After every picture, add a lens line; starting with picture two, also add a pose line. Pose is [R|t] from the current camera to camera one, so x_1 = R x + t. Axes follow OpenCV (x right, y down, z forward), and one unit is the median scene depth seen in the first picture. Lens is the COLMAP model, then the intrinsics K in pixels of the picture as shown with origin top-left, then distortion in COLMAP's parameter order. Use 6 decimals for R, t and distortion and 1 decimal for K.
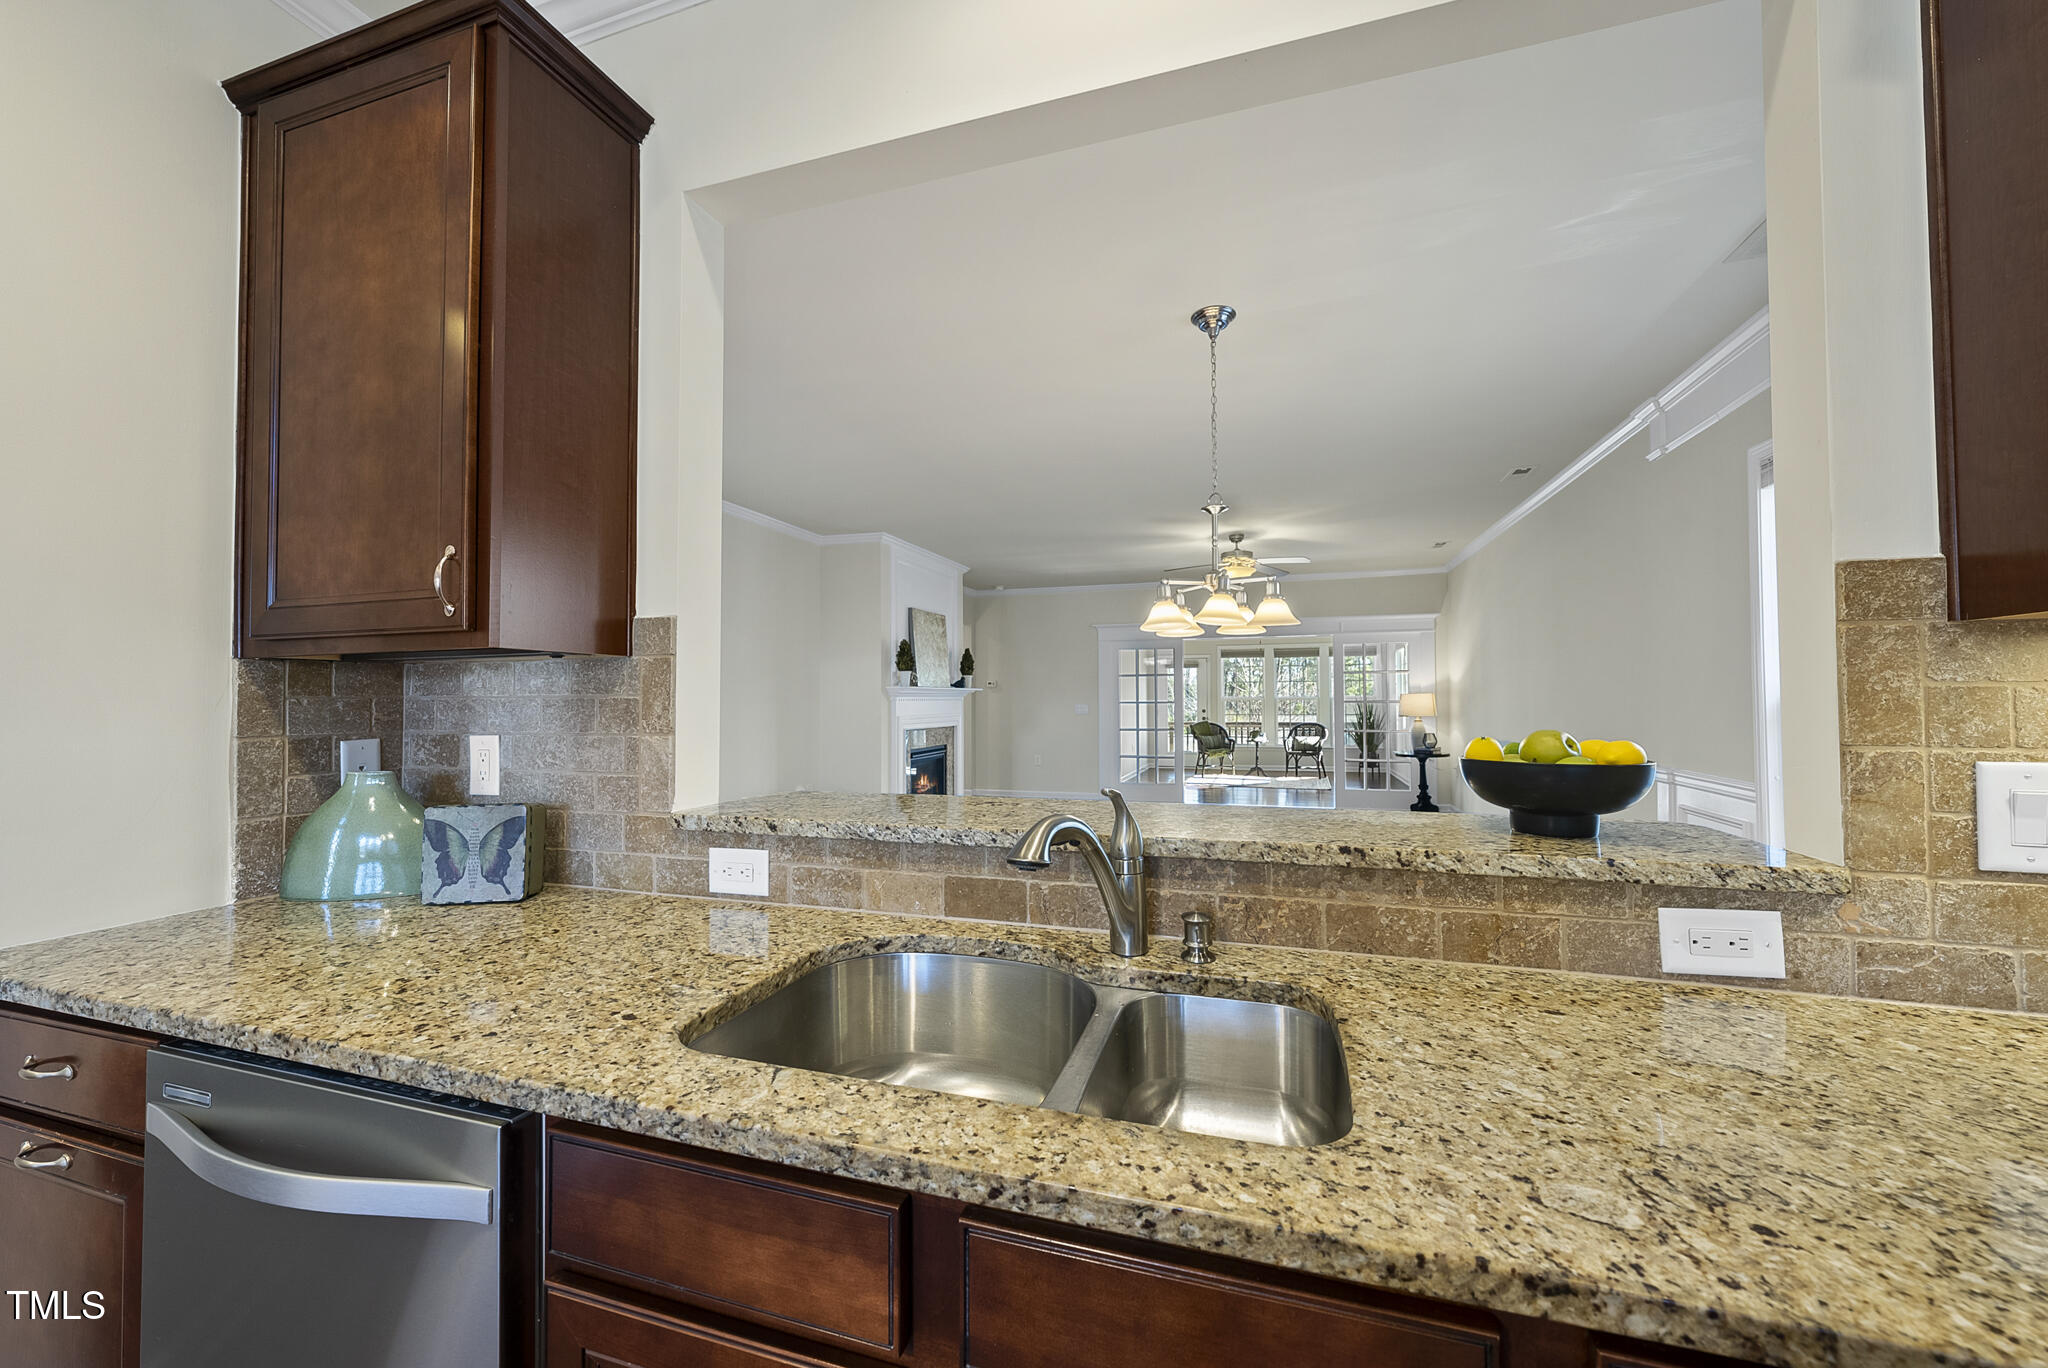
lens RADIAL K [[761.2, 0, 1023.5], [0, 761.2, 685.0], [0, 0, 1]] dist [-0.004687, 0.000354]
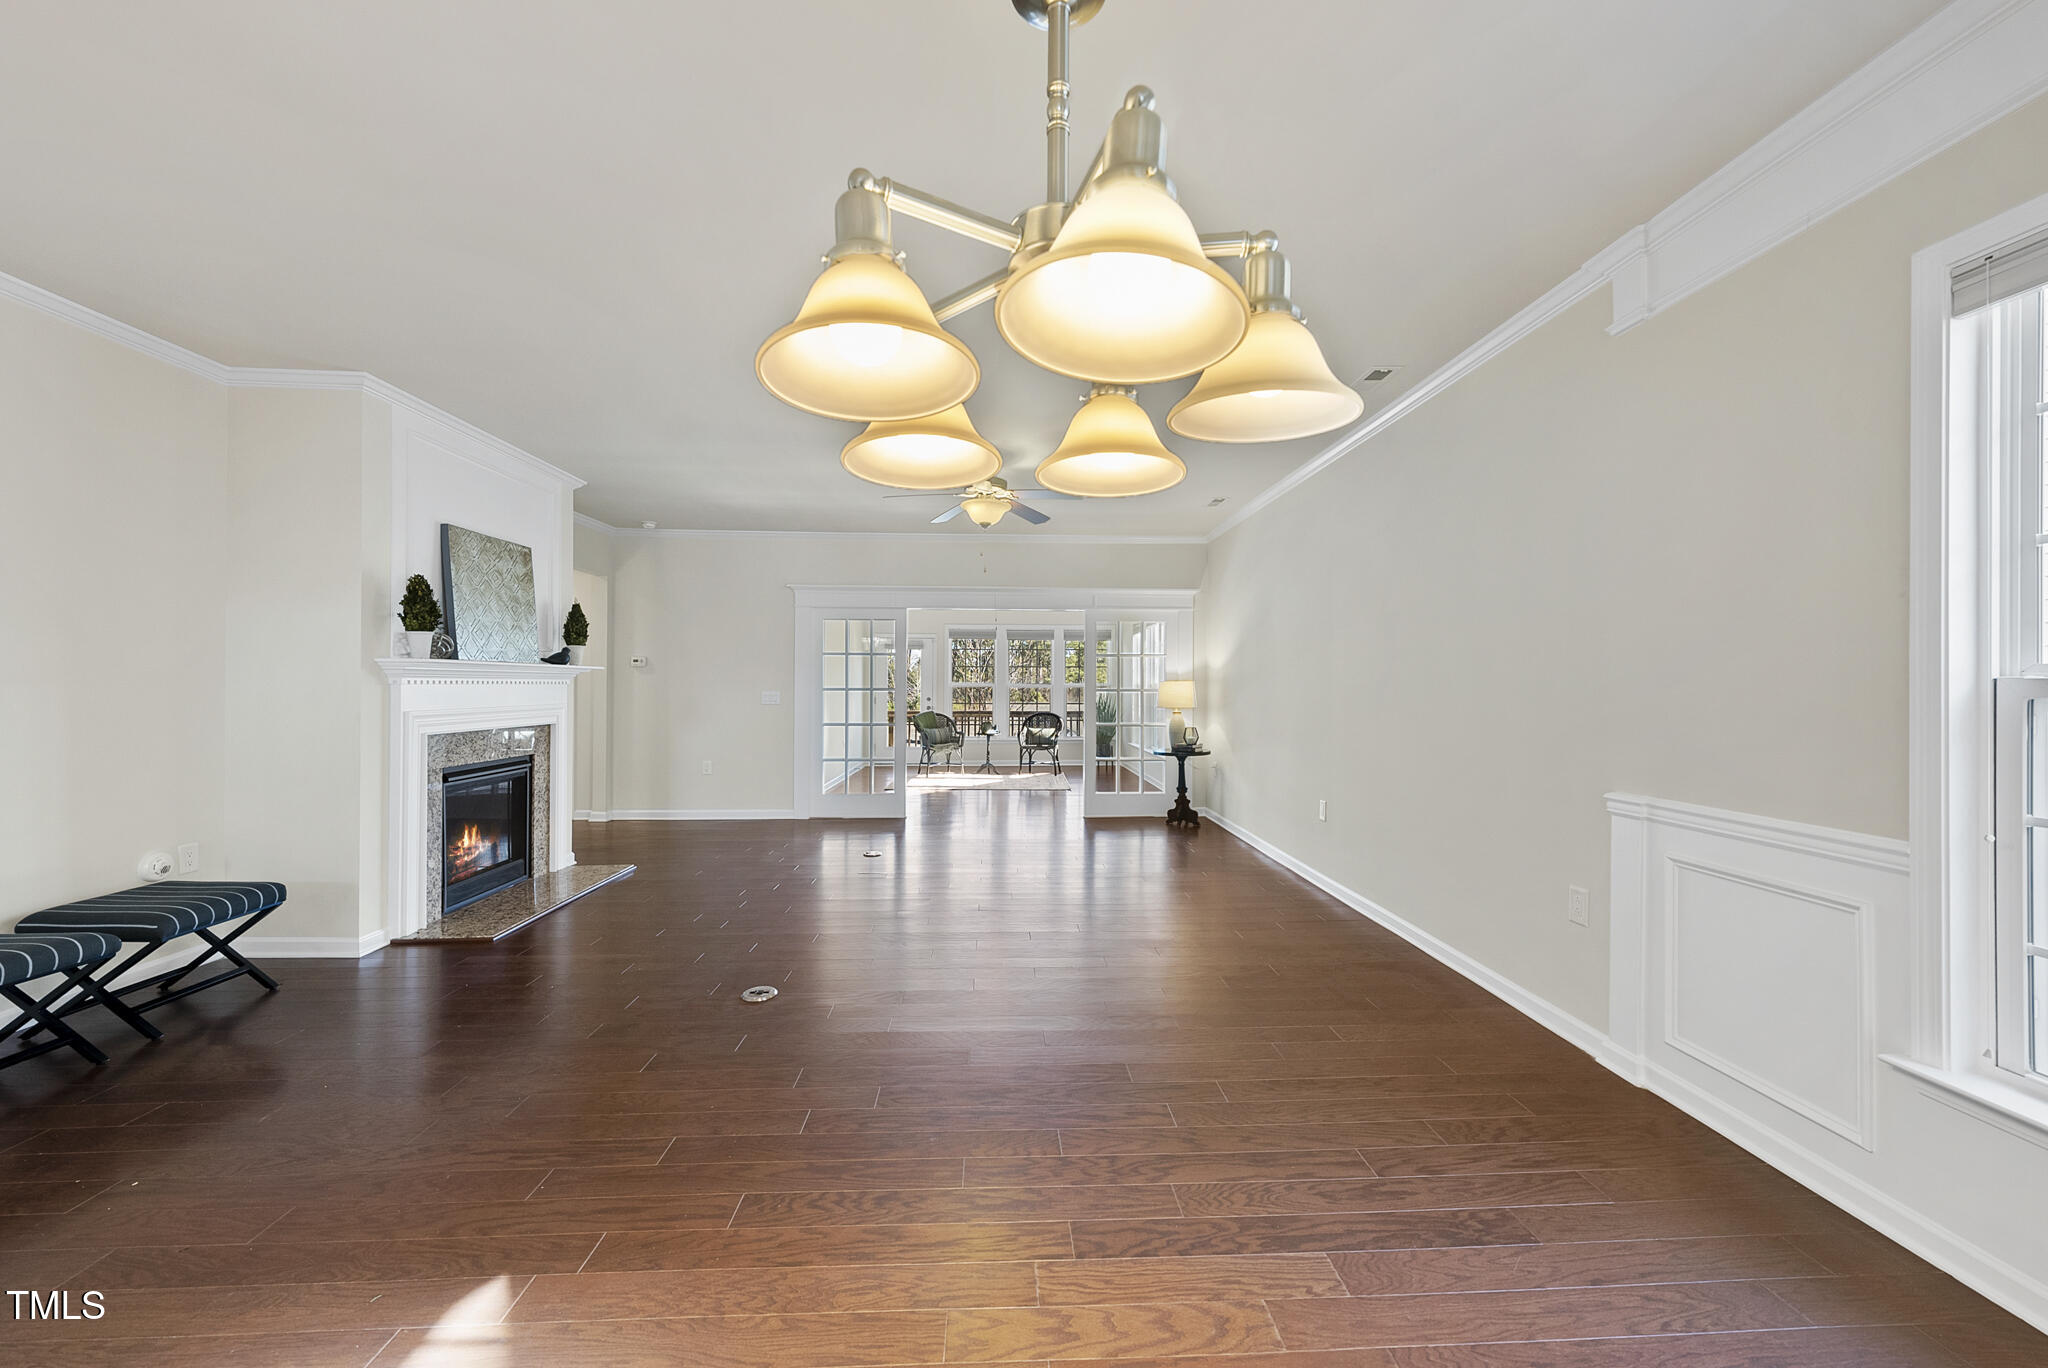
lens RADIAL K [[761.2, 0, 1013.9], [0, 761.2, 681.6], [0, 0, 1]] dist [-0.004687, 0.000354]
pose [[0.939141, 0.010066, 0.343385, 0.061683], [-0.015324, 0.999803, 0.012600, 0.004416], [-0.343190, -0.017095, 0.939110, 0.311213]]
